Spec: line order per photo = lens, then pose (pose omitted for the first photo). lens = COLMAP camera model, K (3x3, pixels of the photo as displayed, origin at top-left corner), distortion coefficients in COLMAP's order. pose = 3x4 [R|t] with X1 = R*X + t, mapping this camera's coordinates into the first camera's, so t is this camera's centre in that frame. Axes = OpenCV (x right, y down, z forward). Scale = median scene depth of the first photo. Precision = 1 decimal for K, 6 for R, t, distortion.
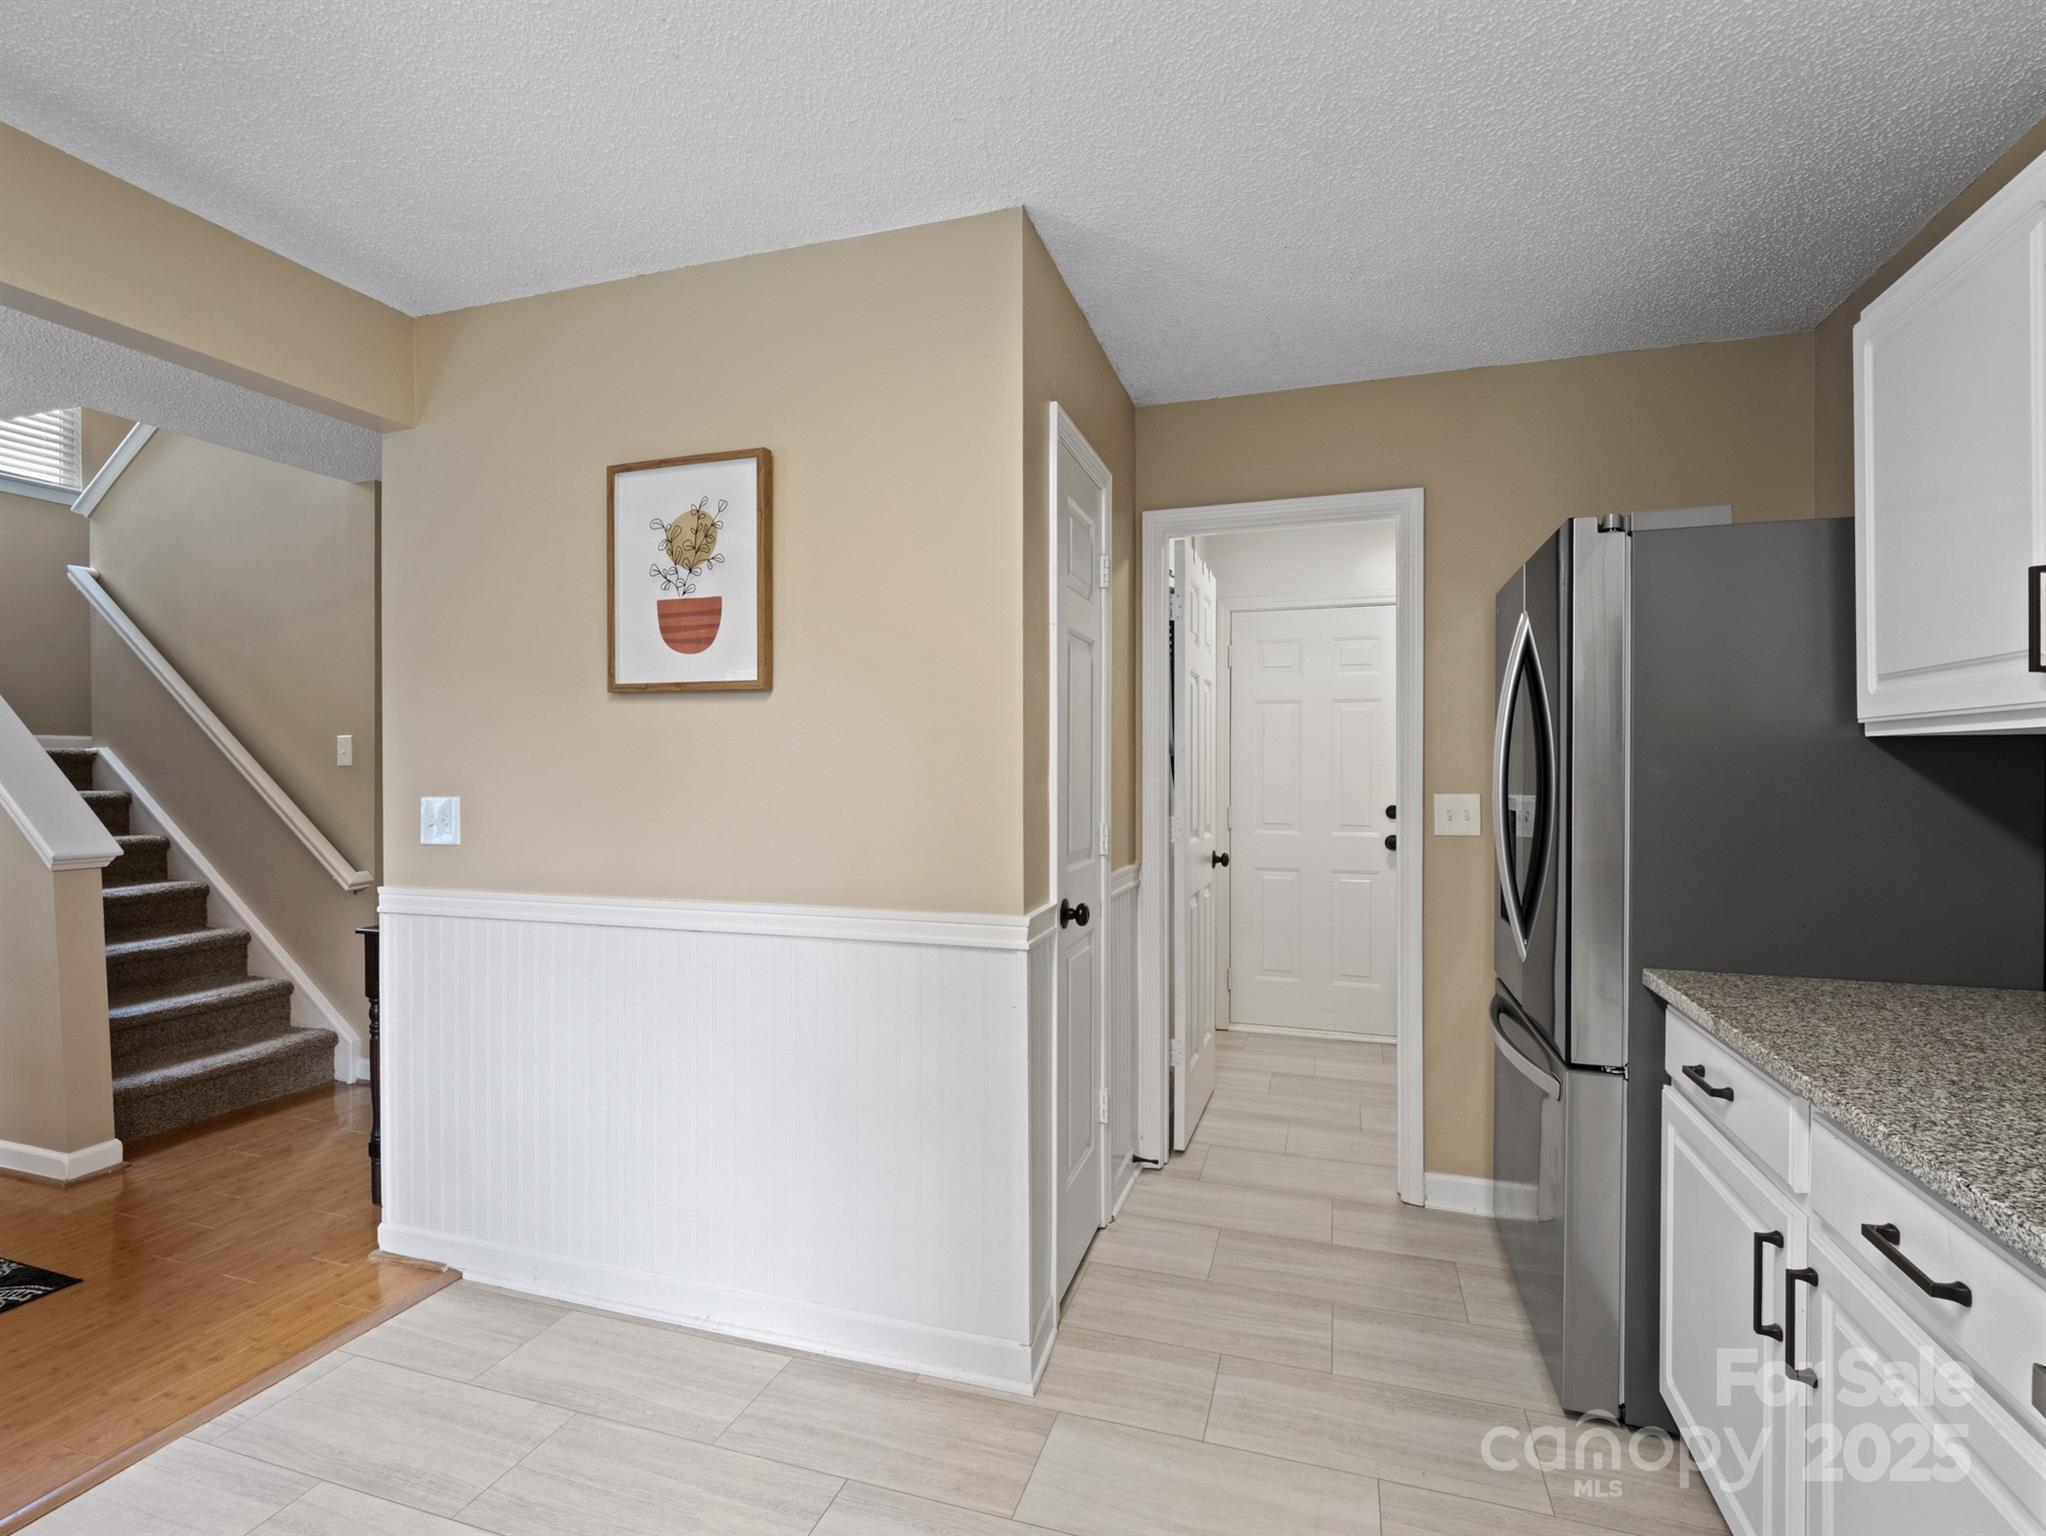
lens RADIAL K [[993.2, 0, 1015.5], [0, 993.2, 765.9], [0, 0, 1]] dist [-0.009002, 0.000880]
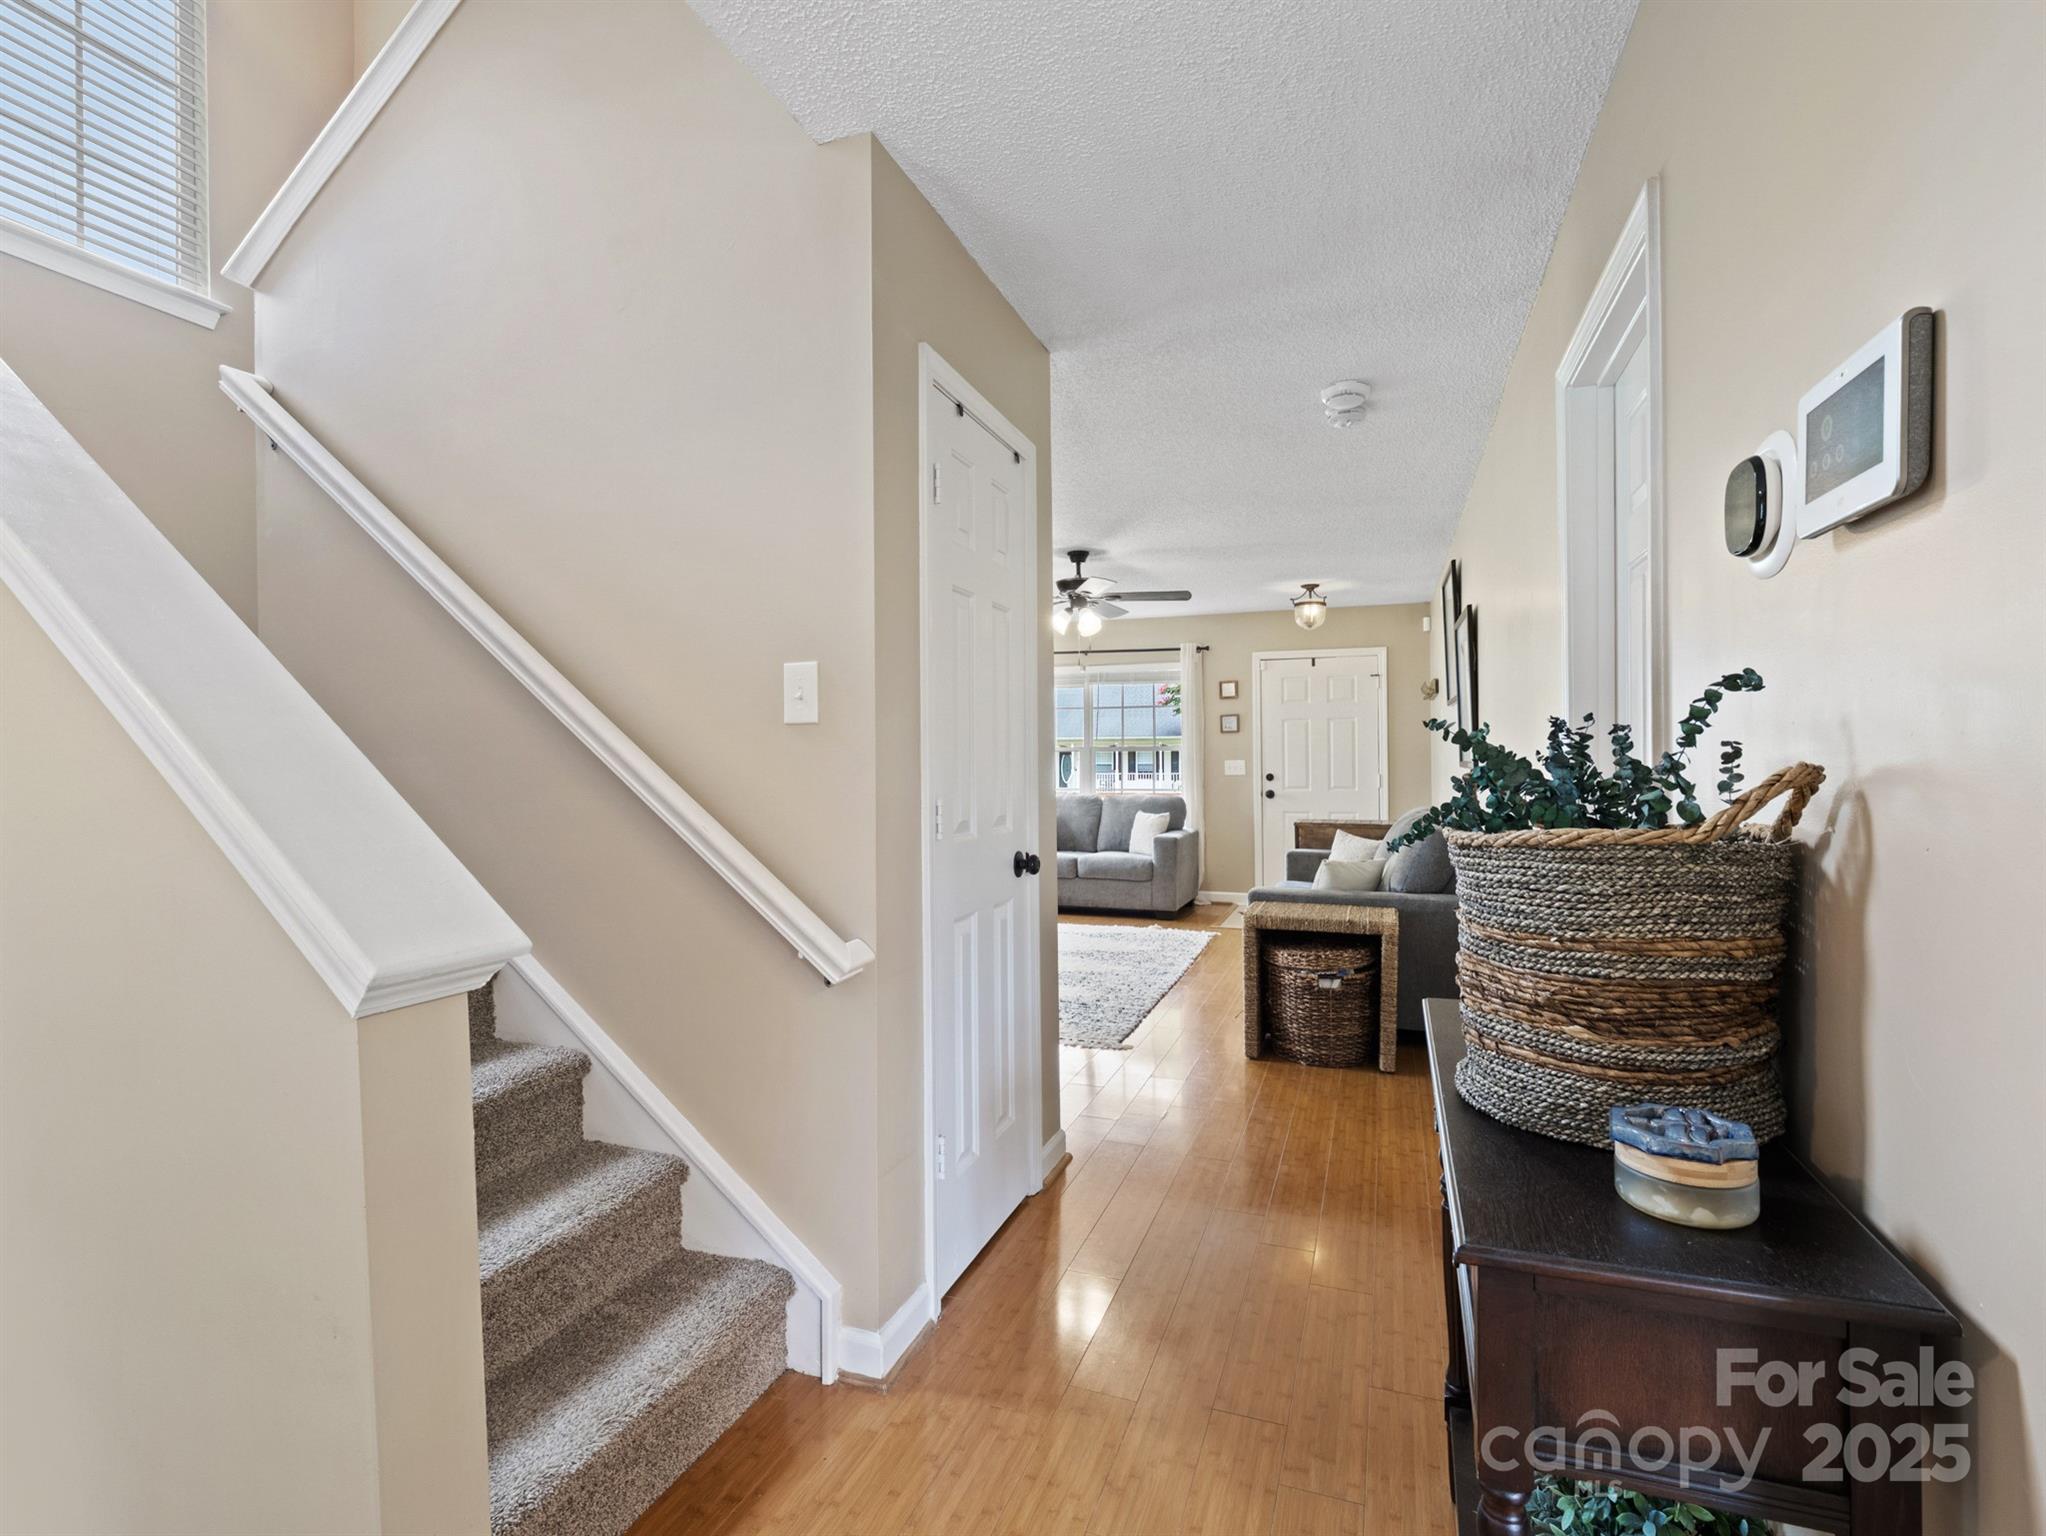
lens RADIAL K [[993.2, 0, 1017.7], [0, 993.2, 758.1], [0, 0, 1]] dist [-0.009002, 0.000880]
pose [[0.999777, -0.005062, -0.020488, -0.554122], [0.004990, 0.999981, -0.003608, 0.019306], [0.020506, 0.003505, 0.999784, 0.504048]]
